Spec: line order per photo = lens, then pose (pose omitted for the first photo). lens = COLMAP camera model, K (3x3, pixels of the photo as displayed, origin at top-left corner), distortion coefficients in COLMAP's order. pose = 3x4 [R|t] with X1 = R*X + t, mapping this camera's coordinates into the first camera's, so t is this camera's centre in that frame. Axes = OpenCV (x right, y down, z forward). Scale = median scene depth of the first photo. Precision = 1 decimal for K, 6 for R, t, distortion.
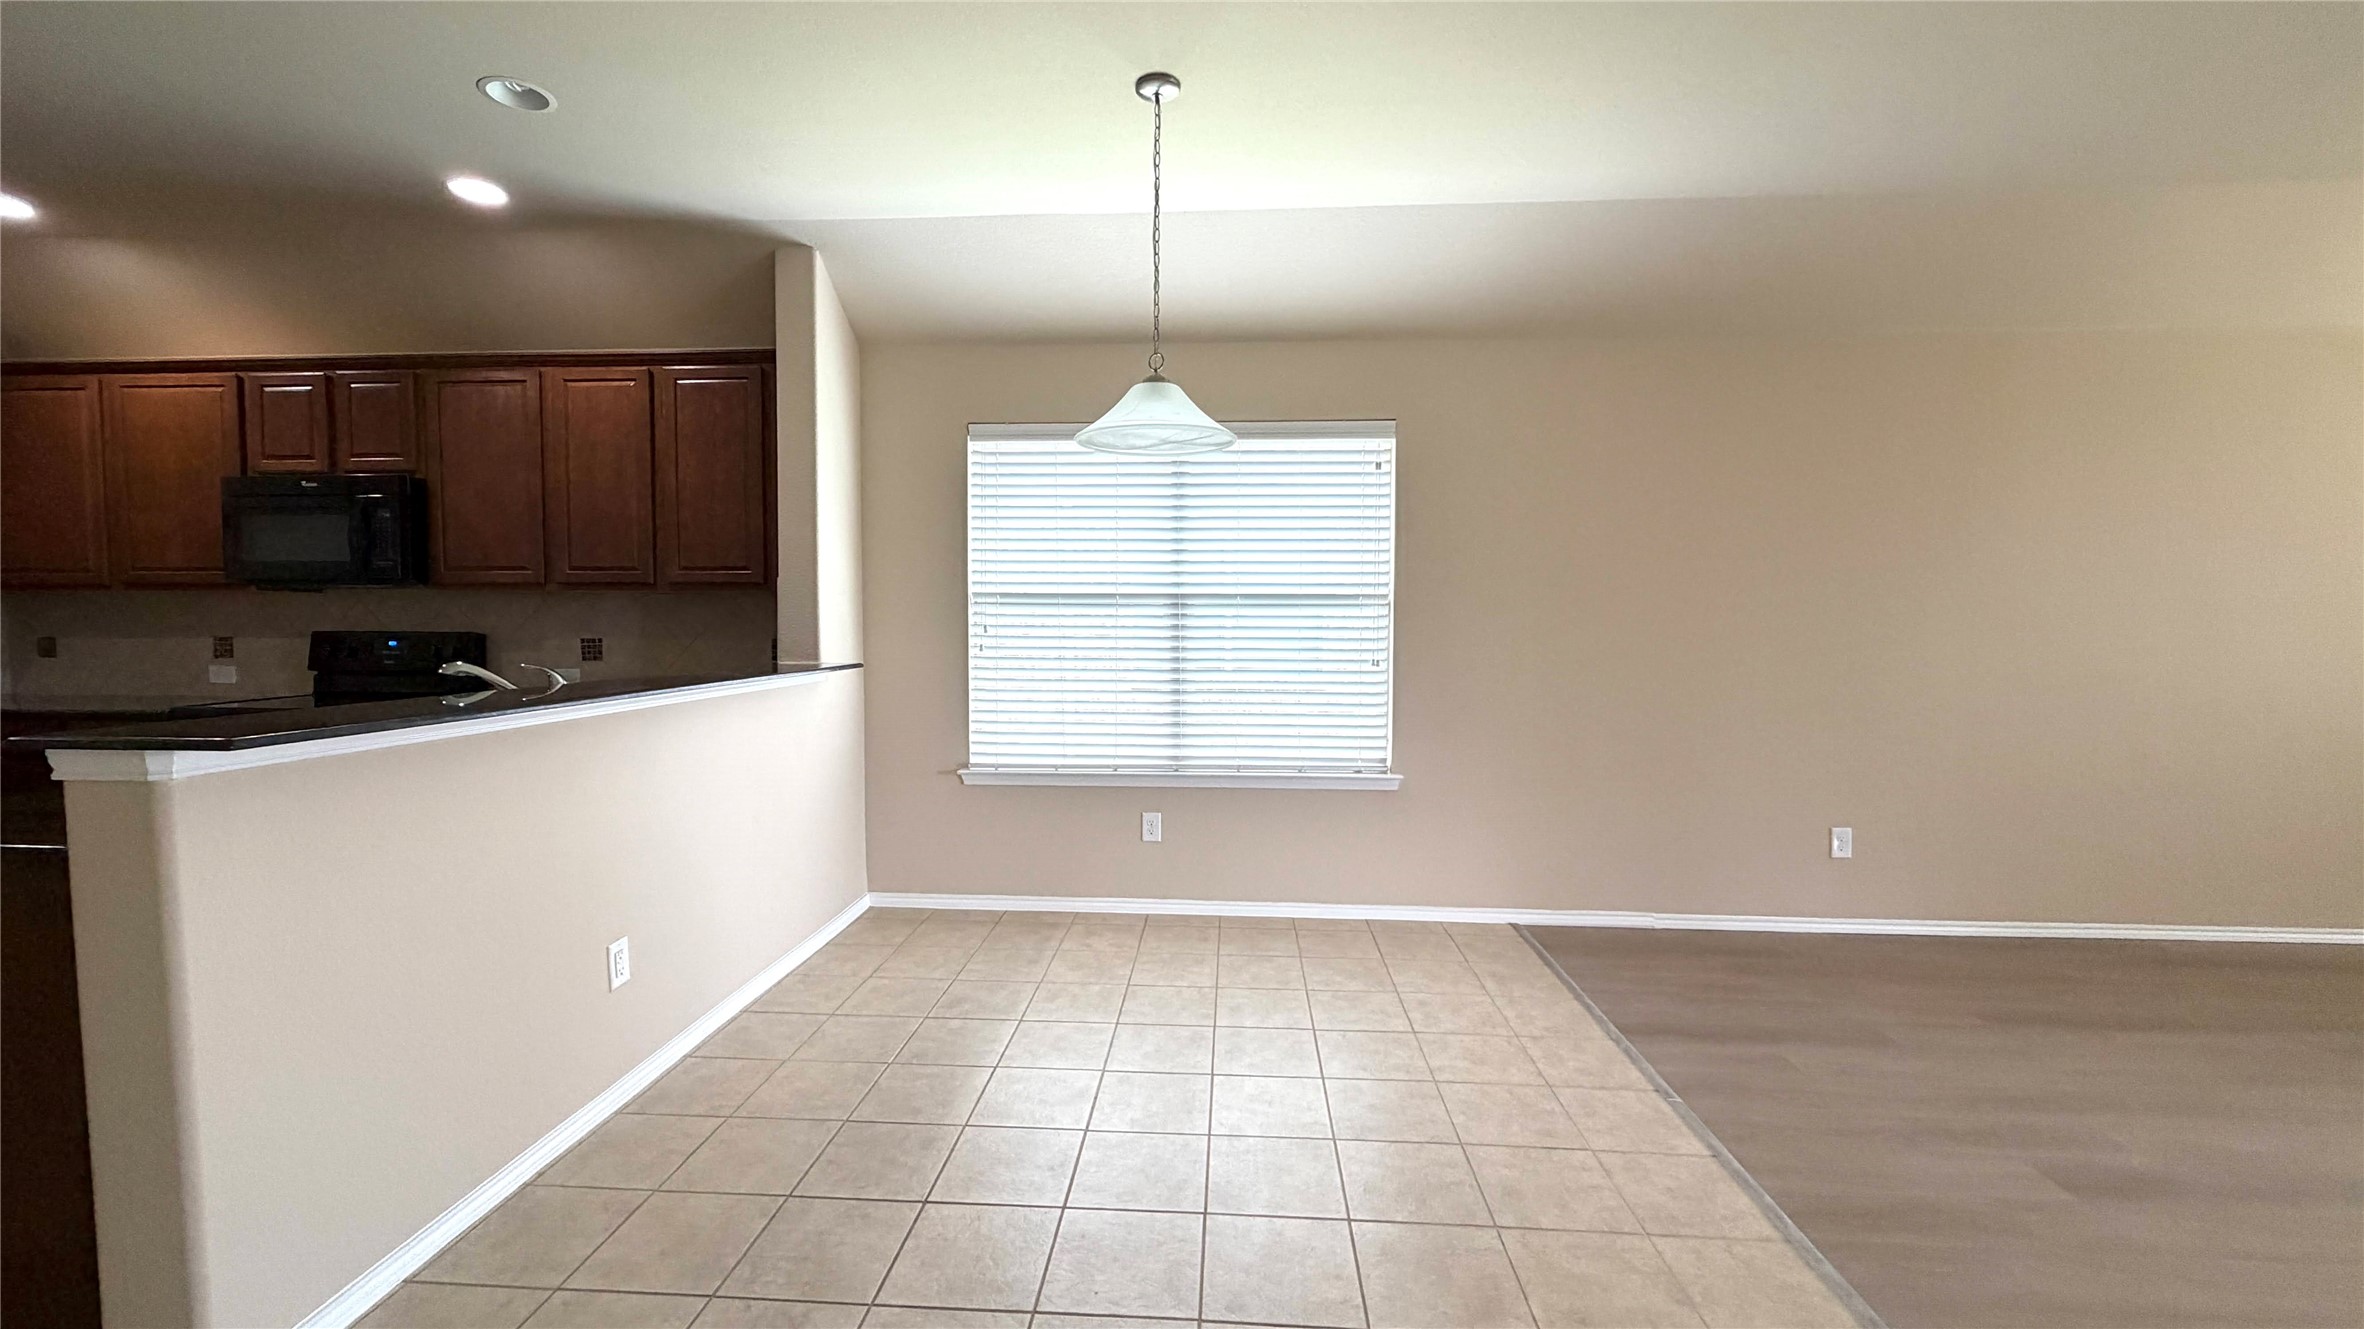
lens RADIAL K [[945.1, 0, 1171.9], [0, 945.1, 663.2], [0, 0, 1]] dist [0.001575, -0.000018]
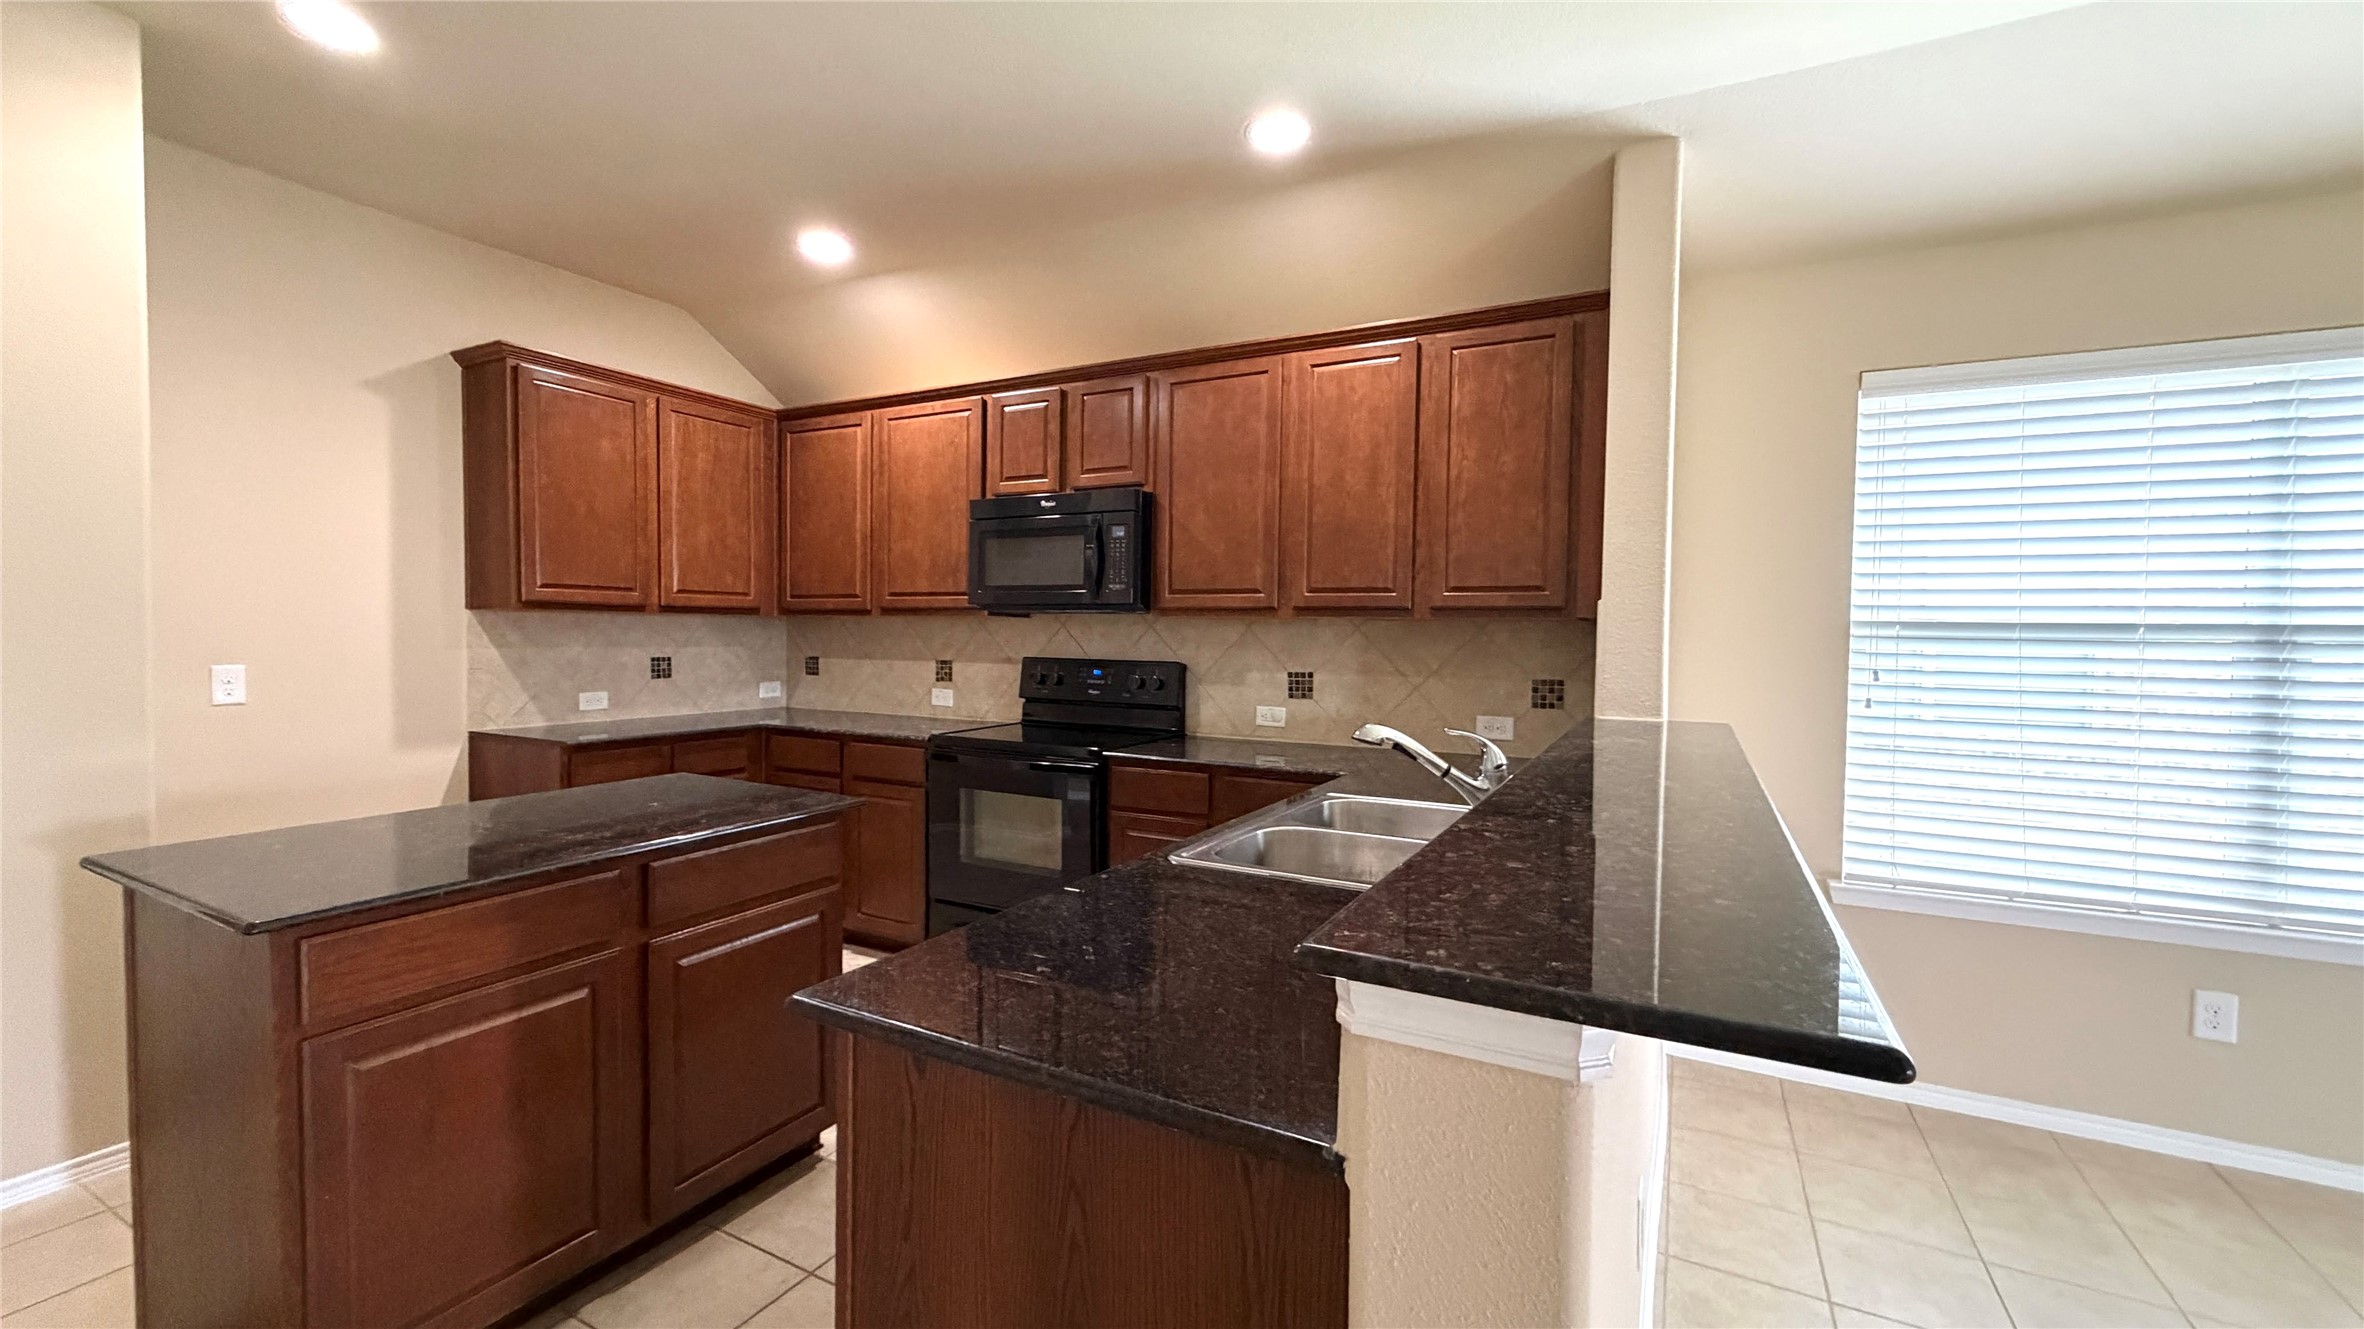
lens RADIAL K [[942.7, 0, 1174.3], [0, 942.7, 662.5], [0, 0, 1]] dist [0.000131, -0.000078]
pose [[0.911902, 0.022792, -0.409775, -0.393904], [-0.030990, 0.999430, -0.013374, -0.021725], [0.409237, 0.024895, 0.912089, 0.191749]]
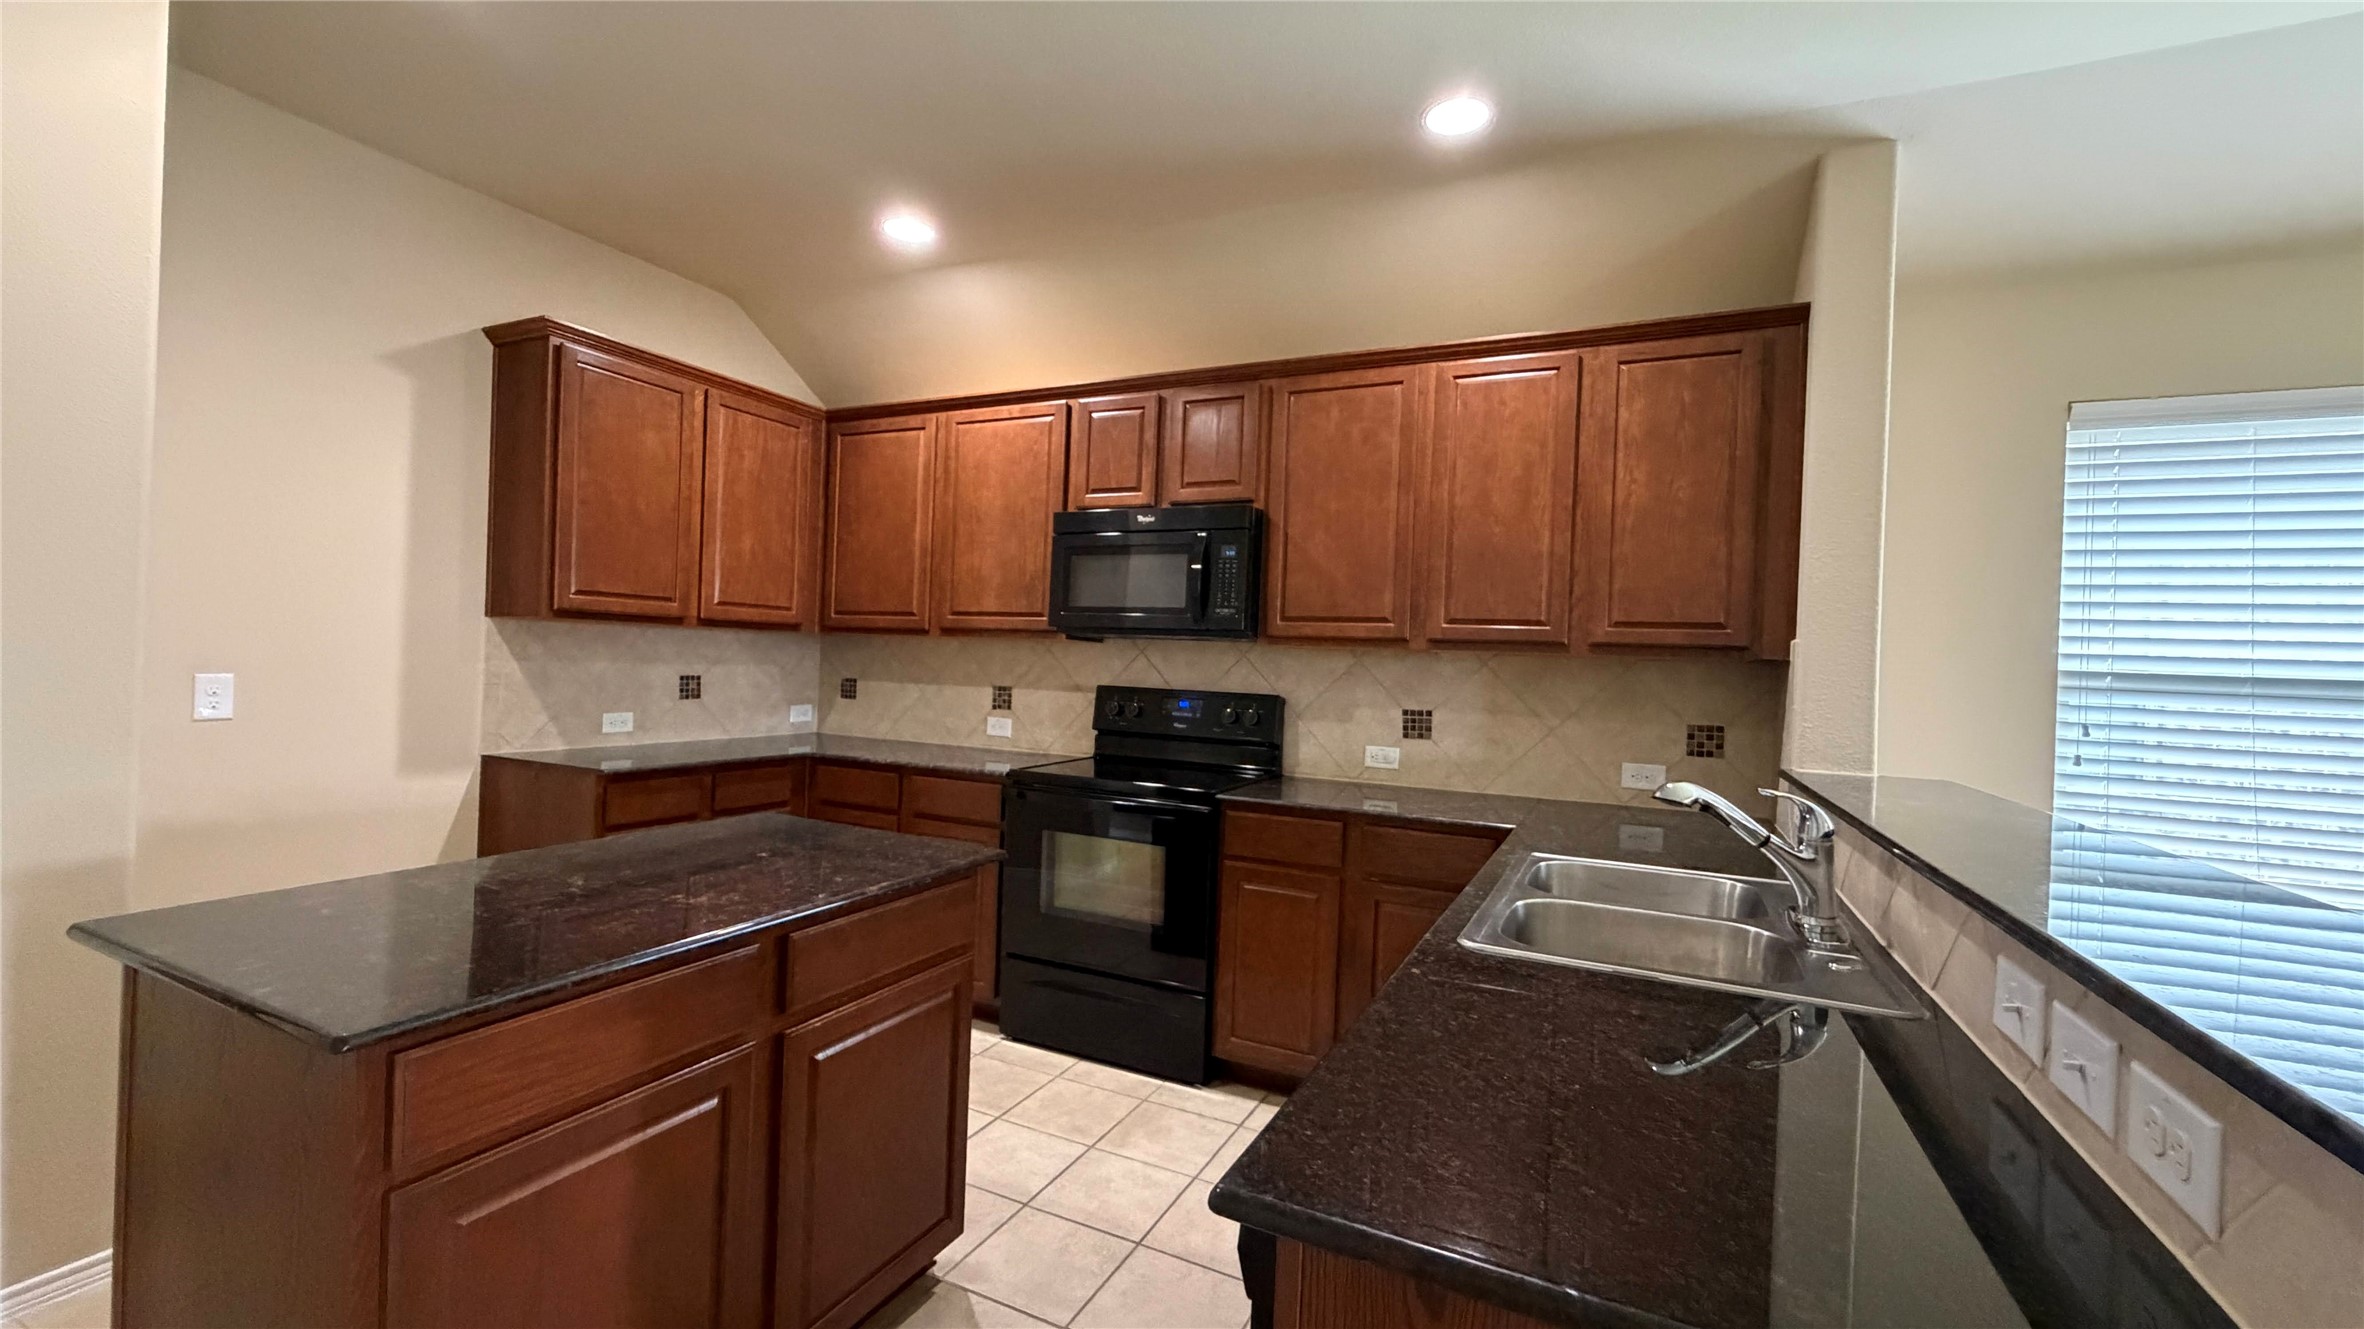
lens RADIAL K [[945.2, 0, 1175.5], [0, 945.2, 663.7], [0, 0, 1]] dist [0.000407, -0.000163]
pose [[0.927061, 0.034645, -0.373306, -0.541535], [-0.054763, 0.997555, -0.043418, -0.021099], [0.370889, 0.060694, 0.926692, 0.213287]]
